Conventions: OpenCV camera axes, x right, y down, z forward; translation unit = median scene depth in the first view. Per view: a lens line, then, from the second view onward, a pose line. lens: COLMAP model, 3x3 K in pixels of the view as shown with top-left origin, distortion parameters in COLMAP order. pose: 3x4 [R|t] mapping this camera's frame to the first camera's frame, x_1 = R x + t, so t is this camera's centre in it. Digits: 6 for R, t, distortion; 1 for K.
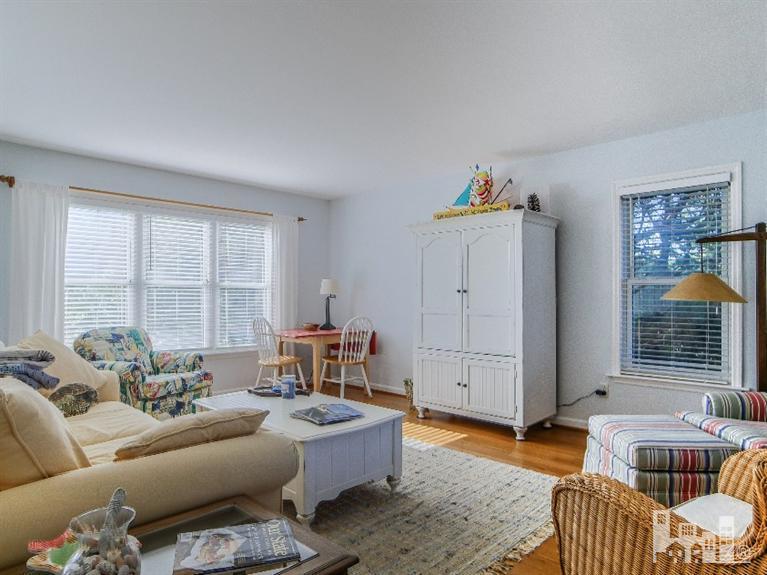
lens RADIAL K [[487.4, 0, 385.6], [0, 487.4, 291.3], [0, 0, 1]] dist [-0.065265, 0.056274]
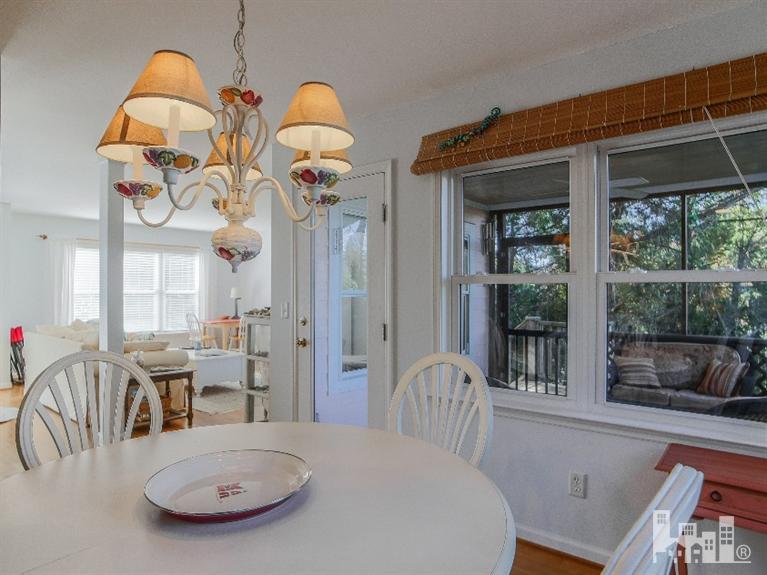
lens RADIAL K [[487.4, 0, 385.6], [0, 487.4, 291.3], [0, 0, 1]] dist [-0.065265, 0.056274]
pose [[0.995762, -0.000749, 0.091969, 0.241327], [-0.000562, 0.999899, 0.014229, -0.039286], [-0.091970, -0.014220, 0.995660, -0.669913]]
